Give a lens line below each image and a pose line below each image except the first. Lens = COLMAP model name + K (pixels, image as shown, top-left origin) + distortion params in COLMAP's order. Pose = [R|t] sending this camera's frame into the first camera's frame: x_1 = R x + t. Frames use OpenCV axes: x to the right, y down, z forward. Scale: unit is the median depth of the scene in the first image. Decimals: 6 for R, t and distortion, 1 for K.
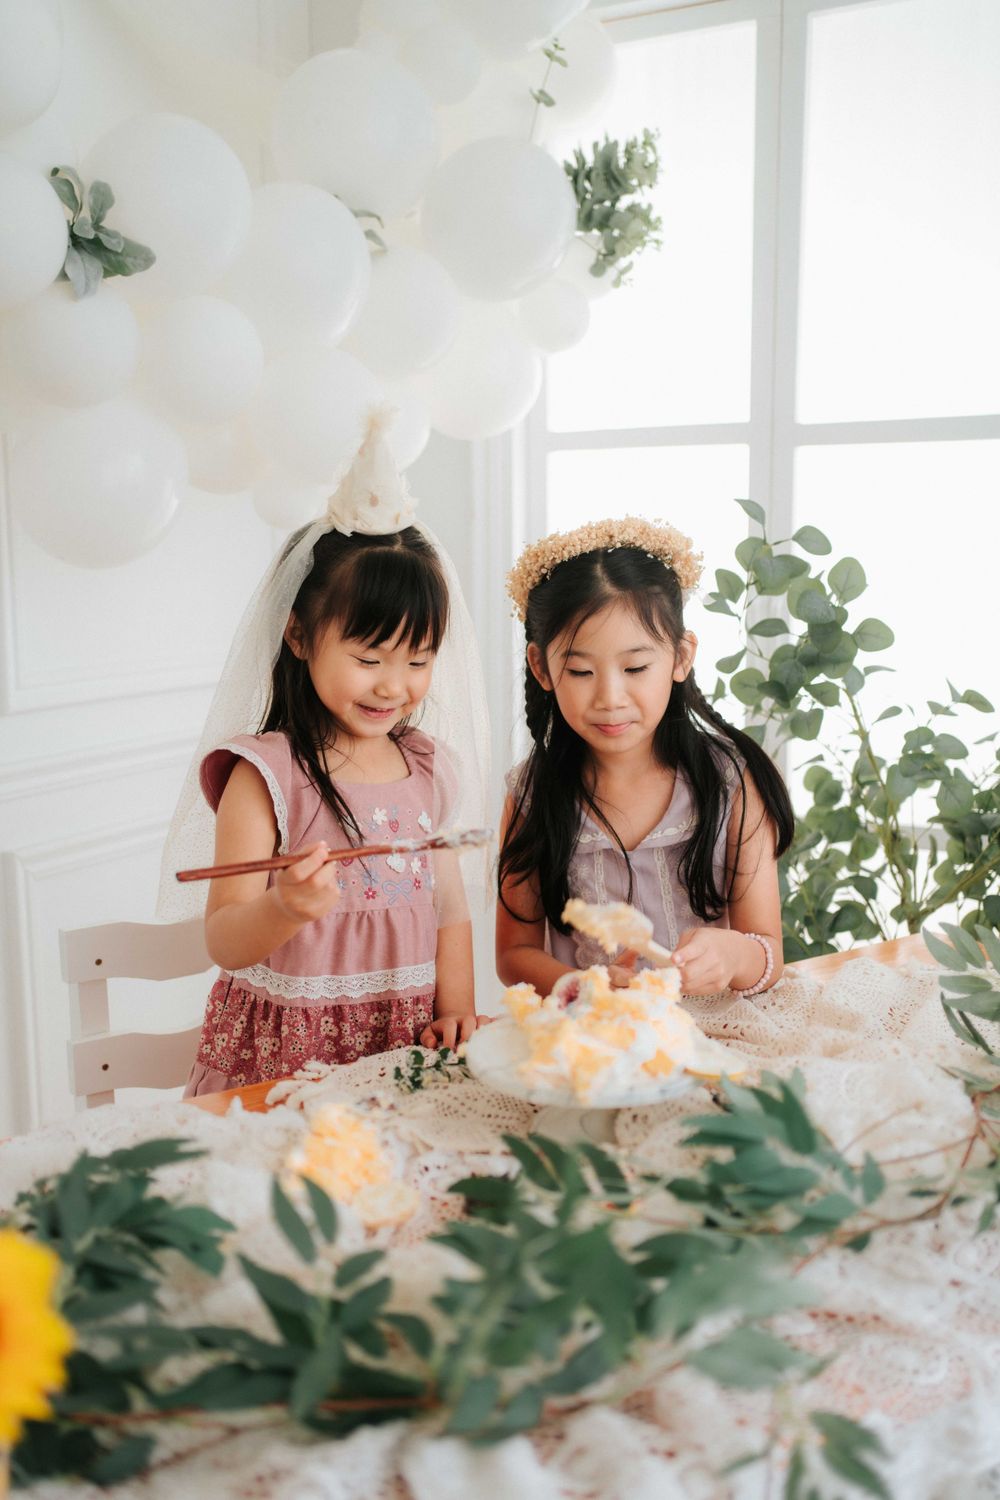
lens RADIAL K [[1607.0, 0, 500.0], [0, 1607.0, 750.0], [0, 0, 1]] dist [-0.040056, -0.003821]
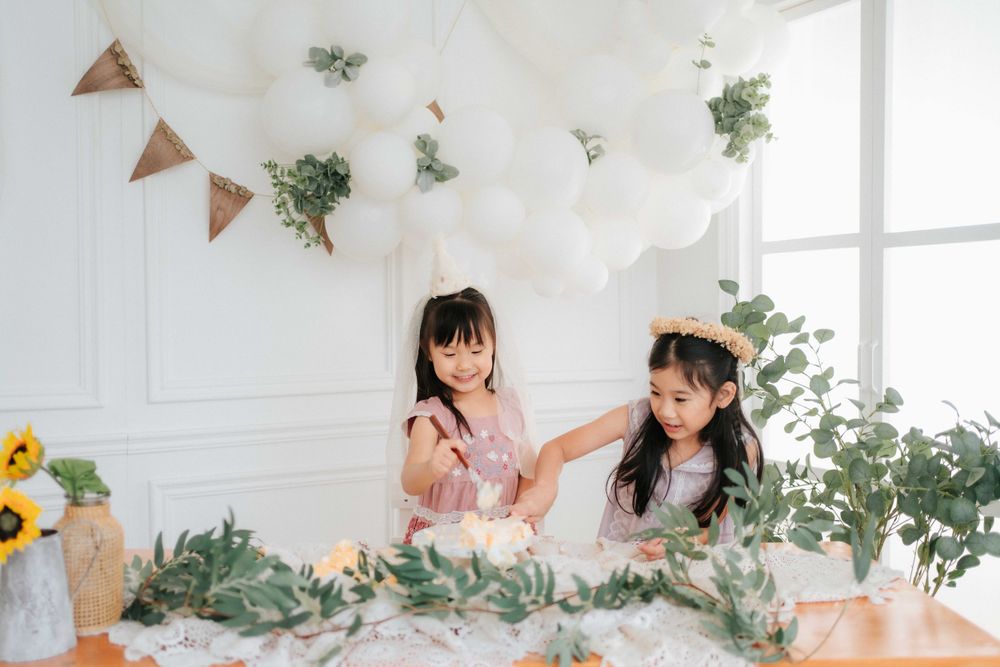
lens RADIAL K [[1071.4, 0, 500.0], [0, 1071.4, 333.5], [0, 0, 1]] dist [-0.040056, -0.003821]
pose [[0.797076, 0.017069, -0.603638, 0.652318], [-0.087104, 0.992397, -0.086955, 0.029869], [0.597564, 0.121889, 0.792503, -0.086282]]
